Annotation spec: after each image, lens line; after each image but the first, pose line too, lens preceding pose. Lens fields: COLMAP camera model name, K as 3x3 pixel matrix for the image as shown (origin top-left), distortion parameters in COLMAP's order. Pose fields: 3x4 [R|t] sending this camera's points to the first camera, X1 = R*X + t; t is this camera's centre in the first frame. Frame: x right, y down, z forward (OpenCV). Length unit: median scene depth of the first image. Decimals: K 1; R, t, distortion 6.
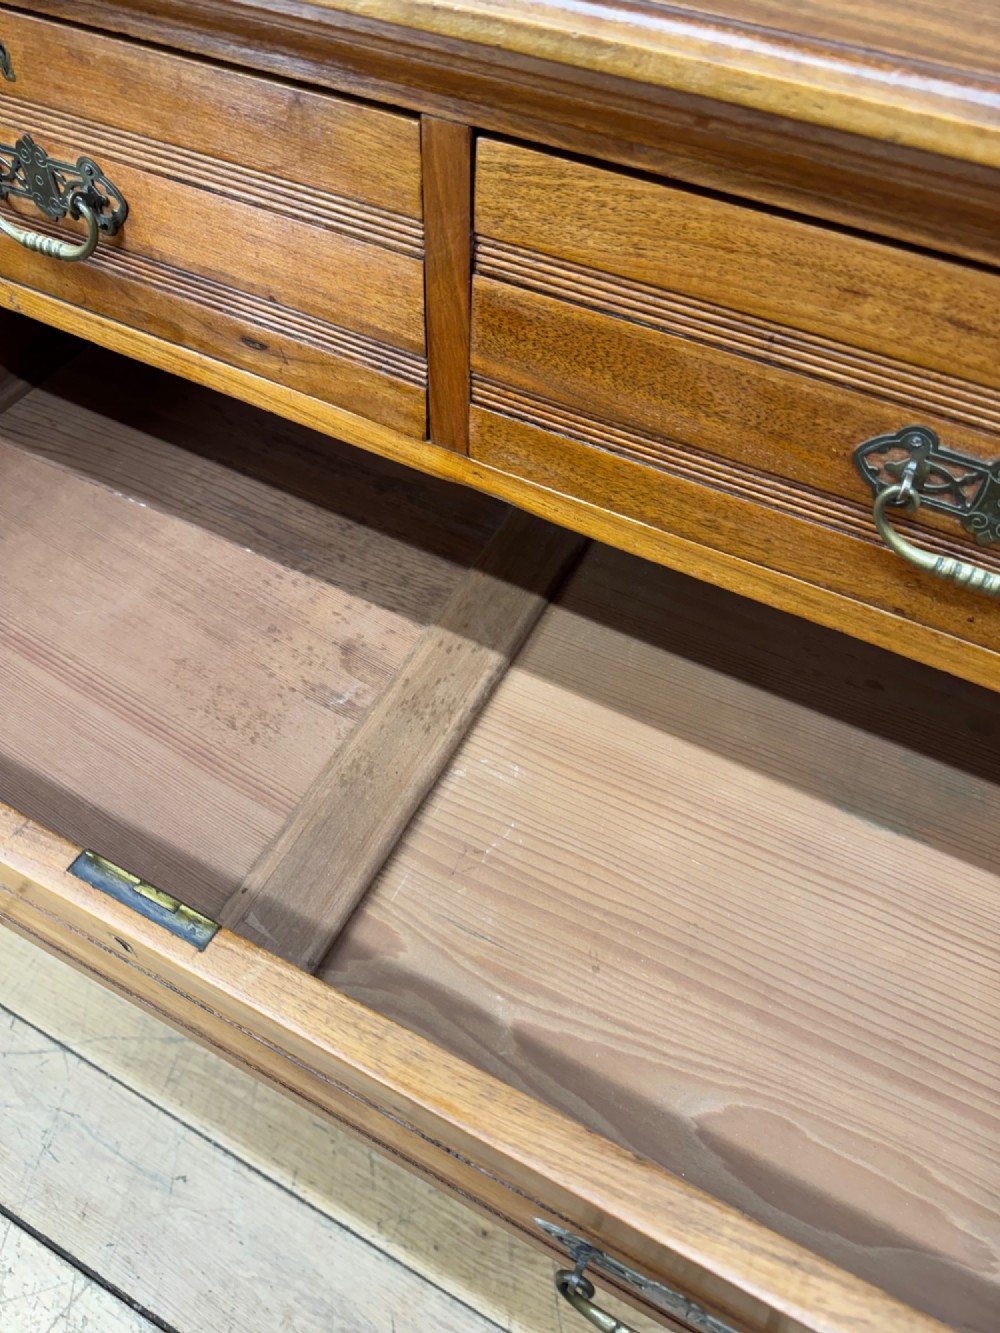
lens RADIAL K [[942.9, 0, 500.6], [0, 942.9, 656.3], [0, 0, 1]] dist [0.006893, -0.016744]
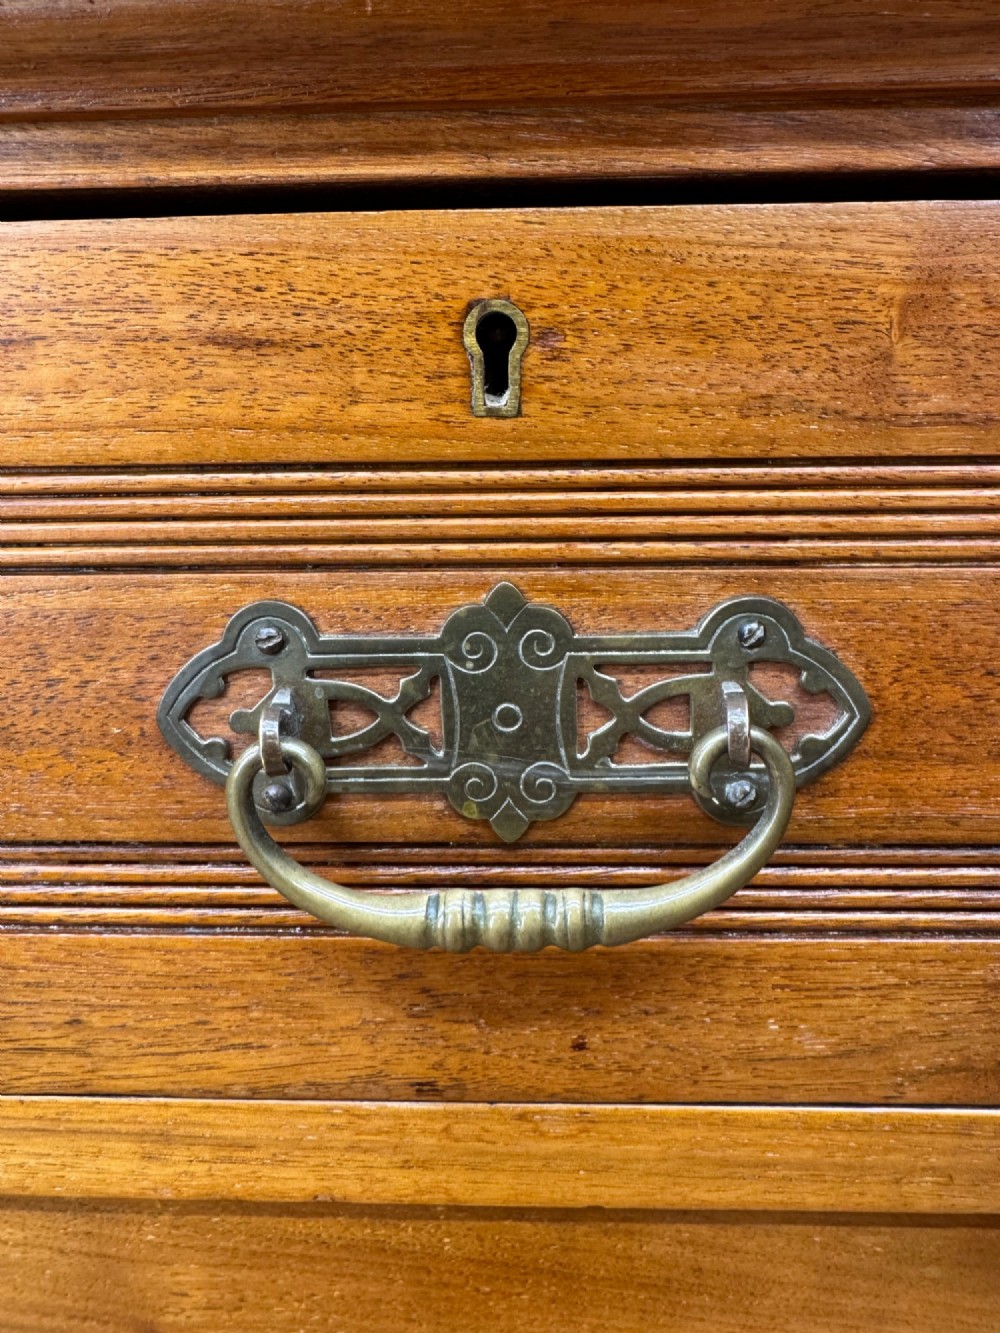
lens RADIAL K [[942.9, 0, 509.0], [0, 942.9, 656.2], [0, 0, 1]] dist [0.006893, -0.016744]
pose [[0.905312, -0.144155, 0.399536, 0.332371], [0.355254, 0.772585, -0.526220, 0.034910], [-0.232818, 0.618330, 0.750642, 0.597782]]
